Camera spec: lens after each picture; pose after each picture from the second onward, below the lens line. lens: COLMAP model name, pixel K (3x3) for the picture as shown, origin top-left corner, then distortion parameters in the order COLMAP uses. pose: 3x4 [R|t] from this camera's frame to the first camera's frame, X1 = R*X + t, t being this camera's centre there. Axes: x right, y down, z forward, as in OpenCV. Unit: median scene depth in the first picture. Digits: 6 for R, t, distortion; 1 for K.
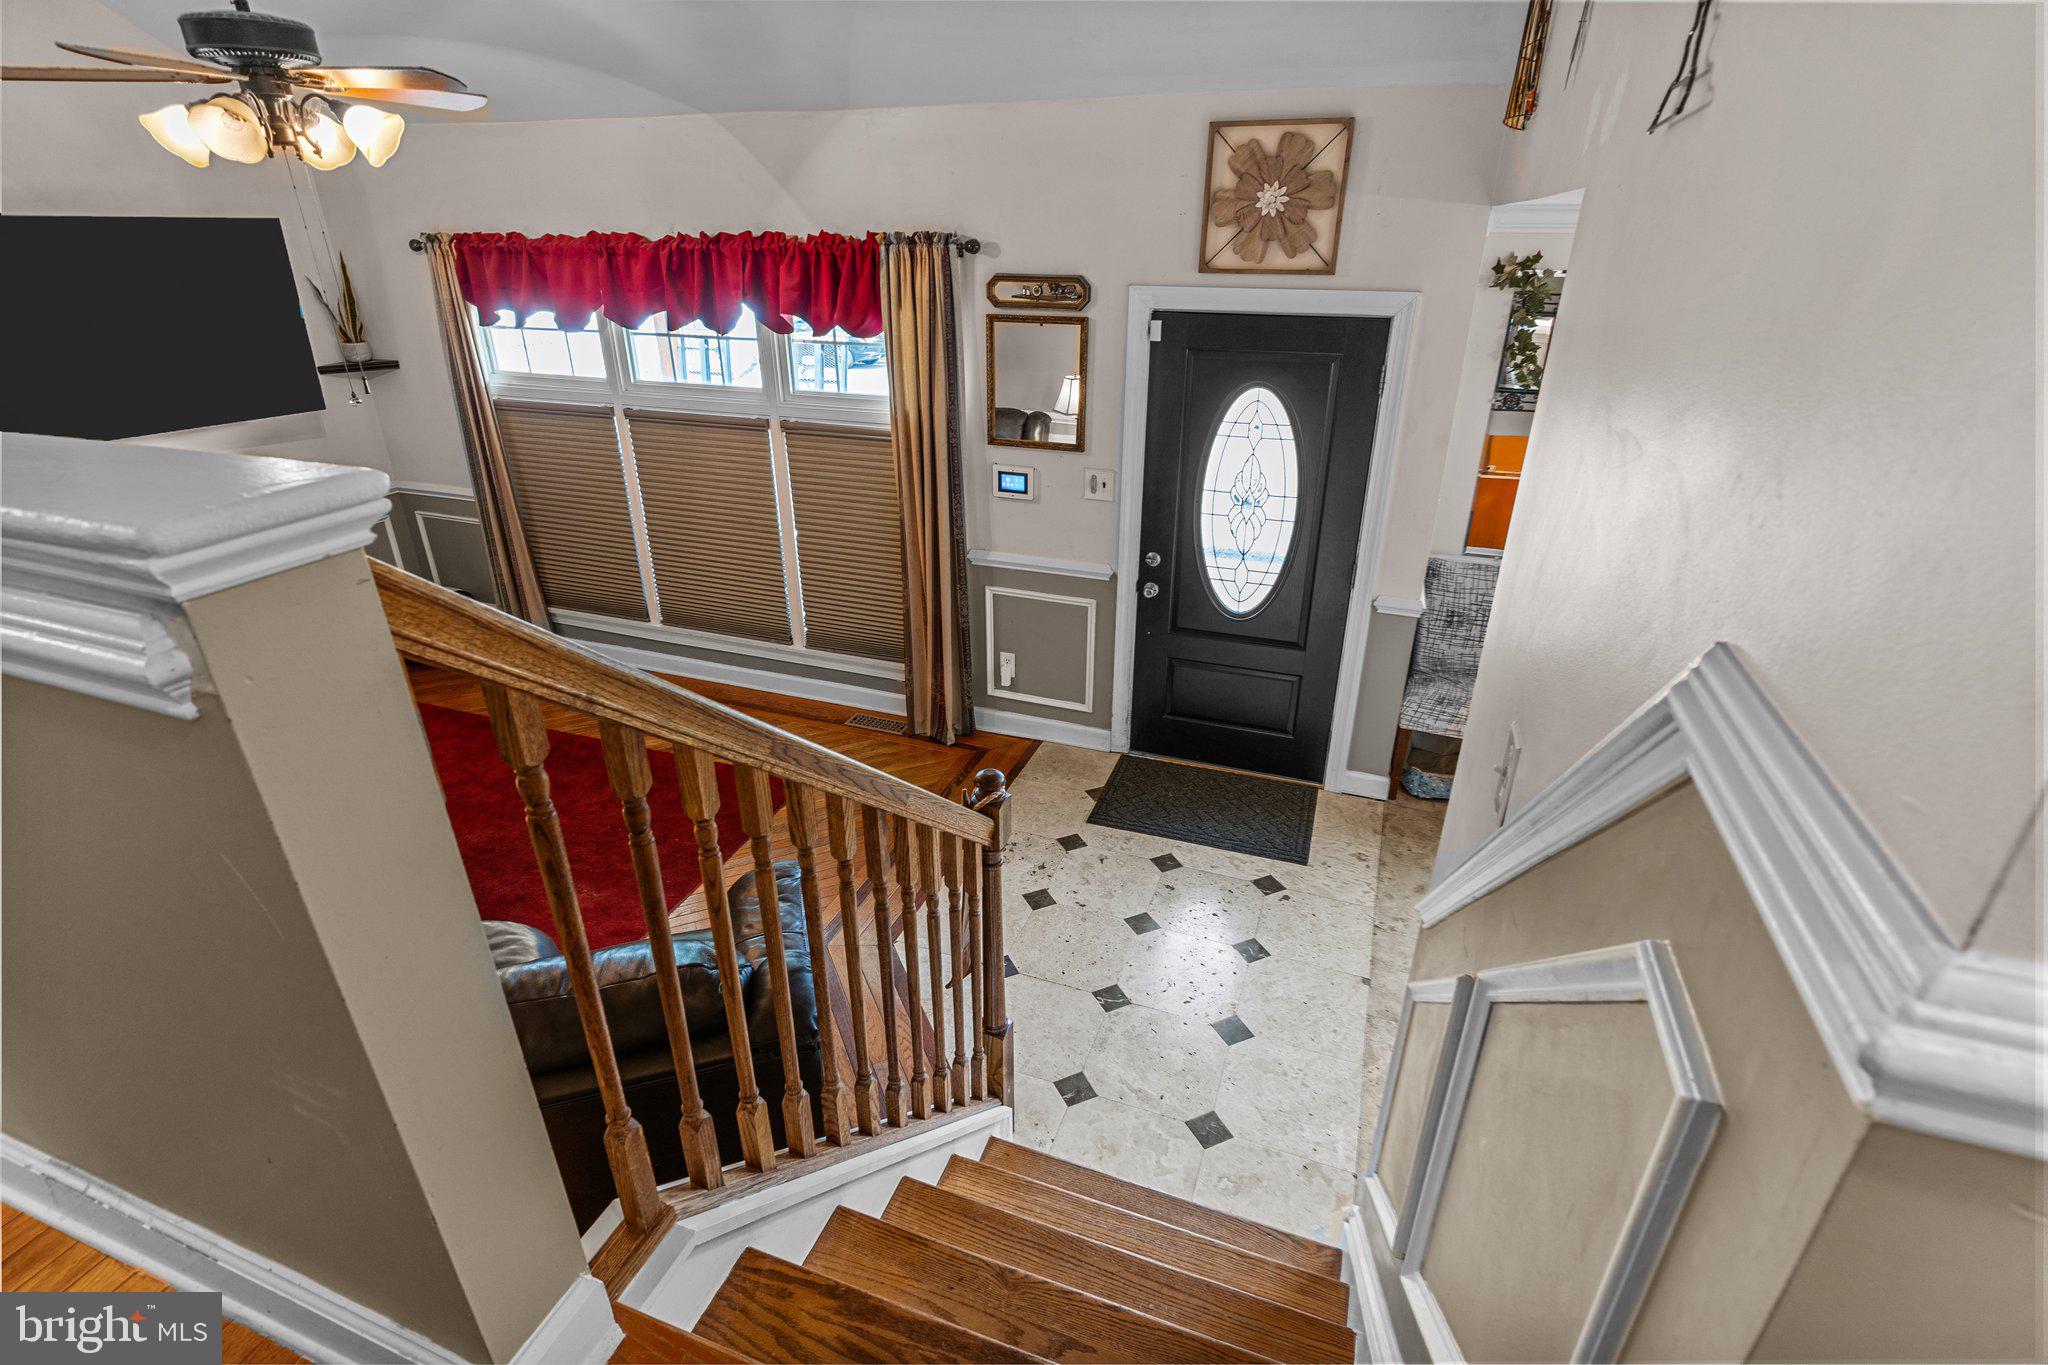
lens RADIAL K [[971.6, 0, 1026.2], [0, 971.6, 675.7], [0, 0, 1]] dist [0.001717, -0.000167]
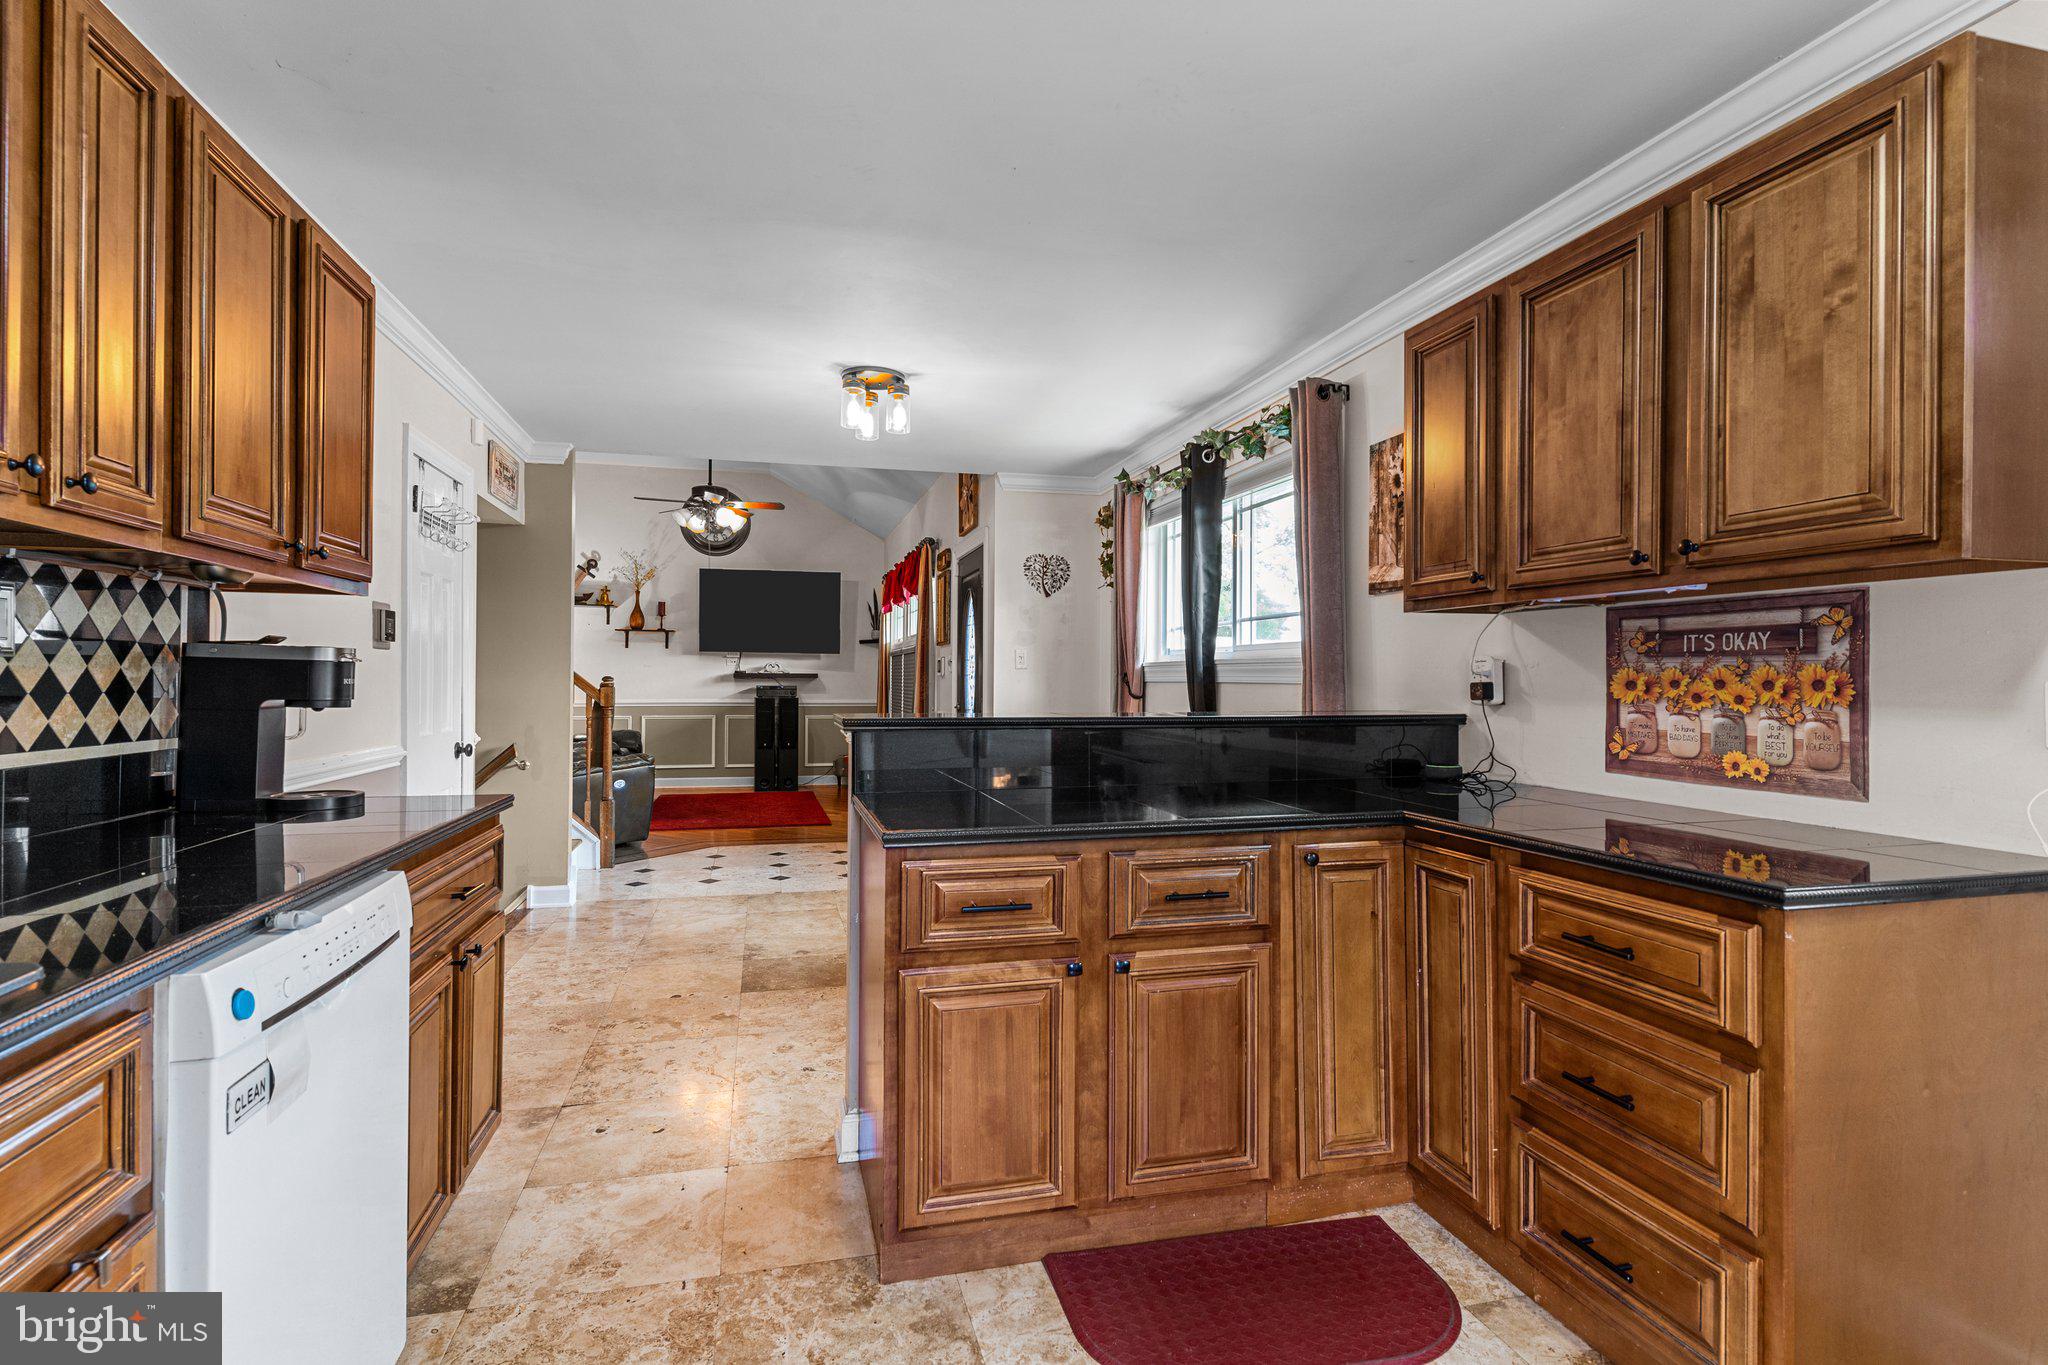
lens RADIAL K [[986.6, 0, 1017.4], [0, 986.6, 676.5], [0, 0, 1]] dist [0.002446, 0.000205]
pose [[0.569829, -0.001146, -0.821763, 1.457125], [-0.352794, 0.902814, -0.245894, 0.189961], [0.742181, 0.430030, 0.514045, 0.218783]]
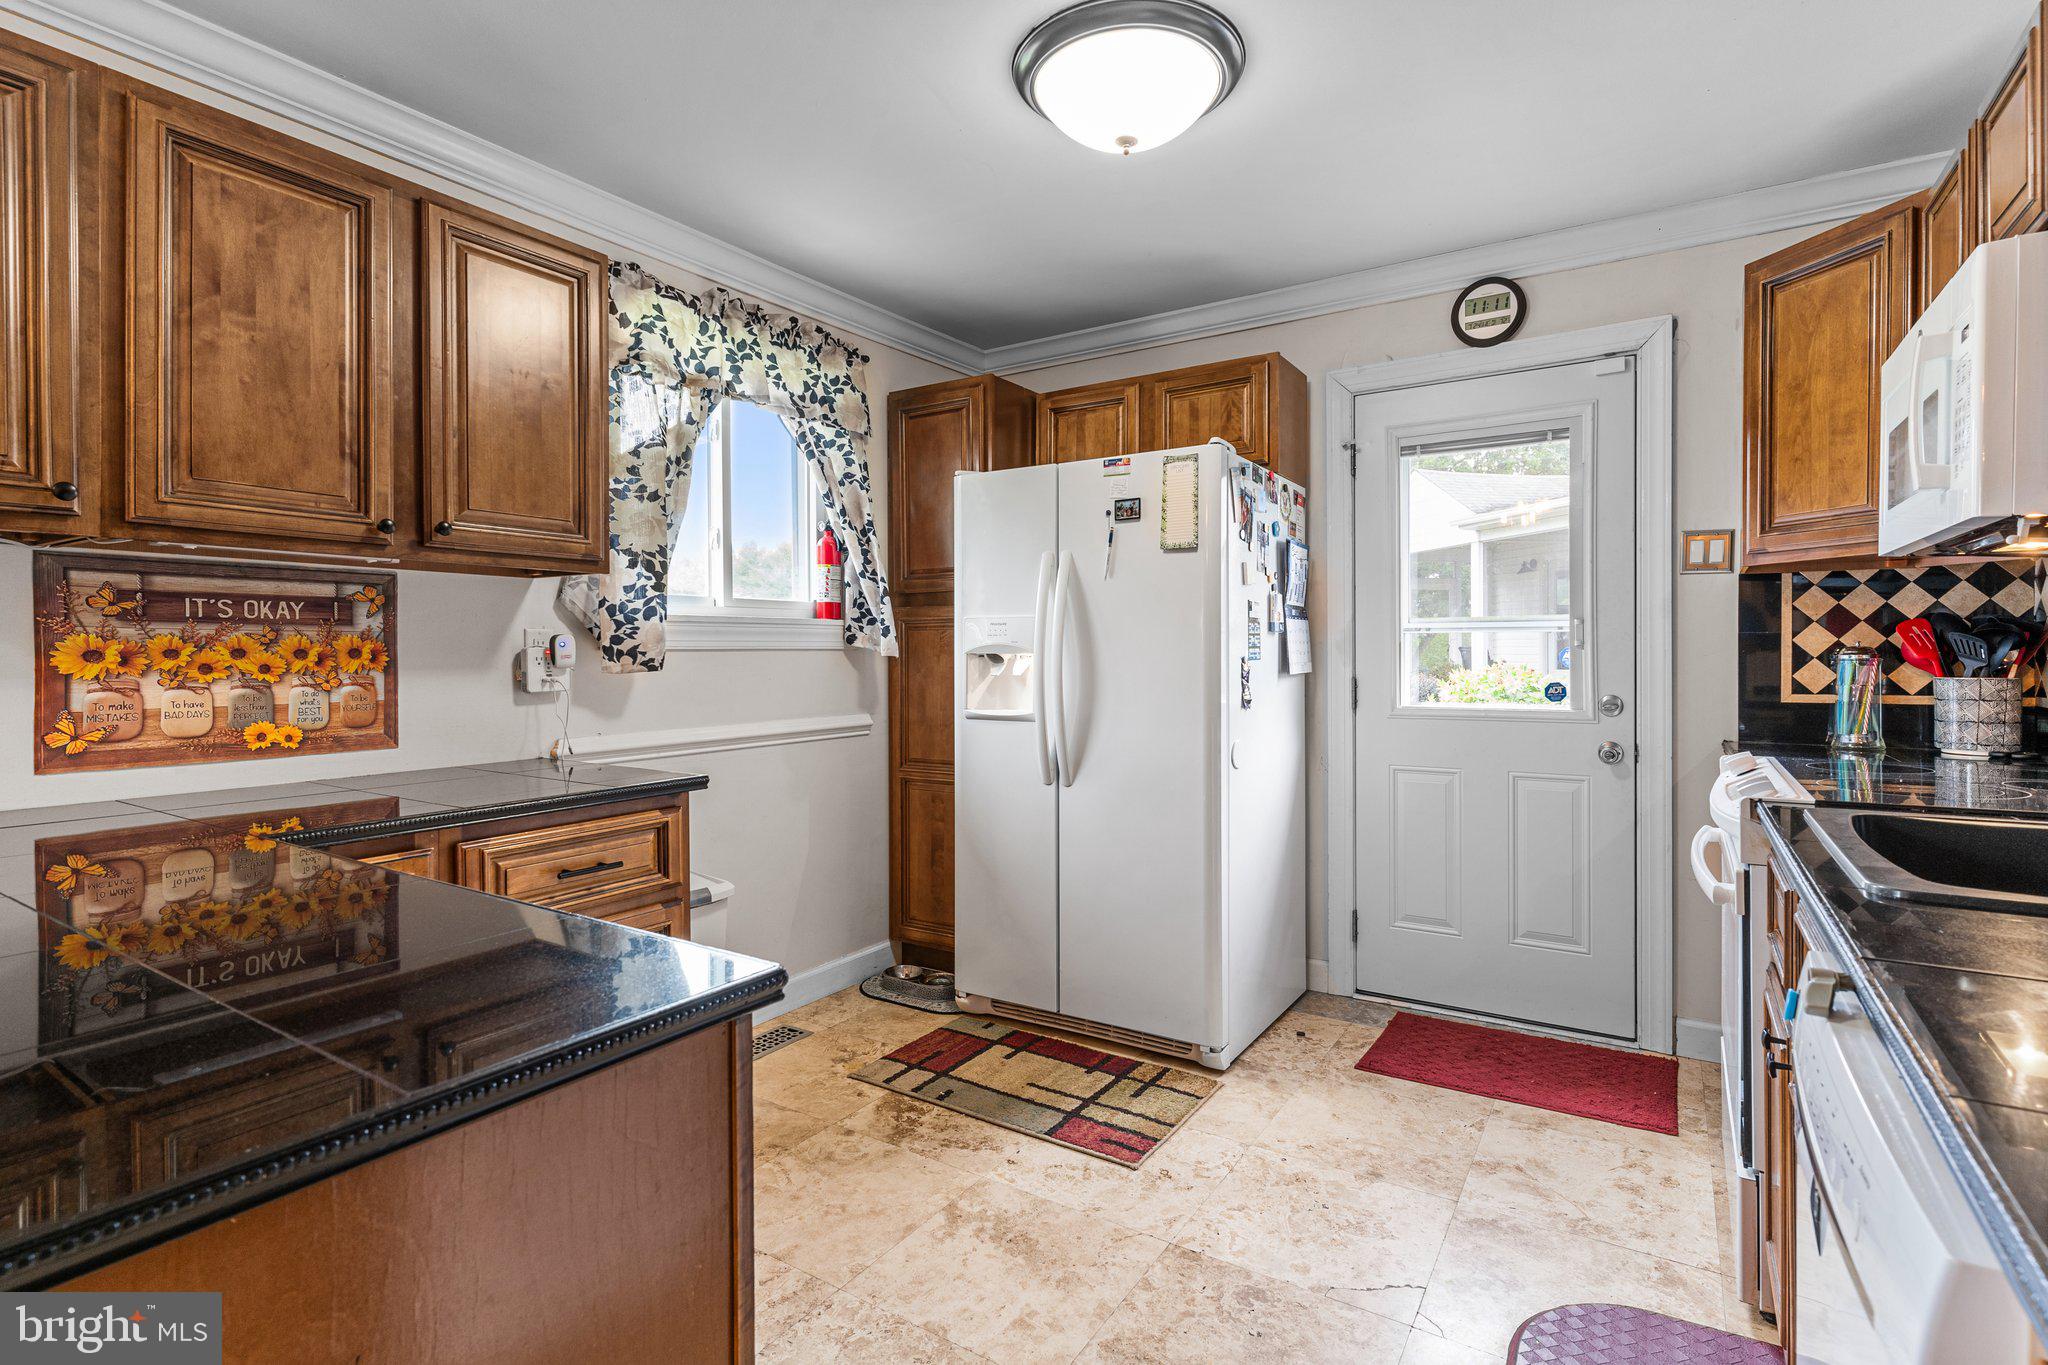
lens RADIAL K [[979.7, 0, 1029.4], [0, 979.7, 662.1], [0, 0, 1]] dist [0.001472, -0.000101]
pose [[0.220579, -0.013165, 0.975280, 0.906528], [0.419262, 0.904098, -0.082620, 0.148978], [-0.880662, 0.427122, 0.204944, 0.307935]]
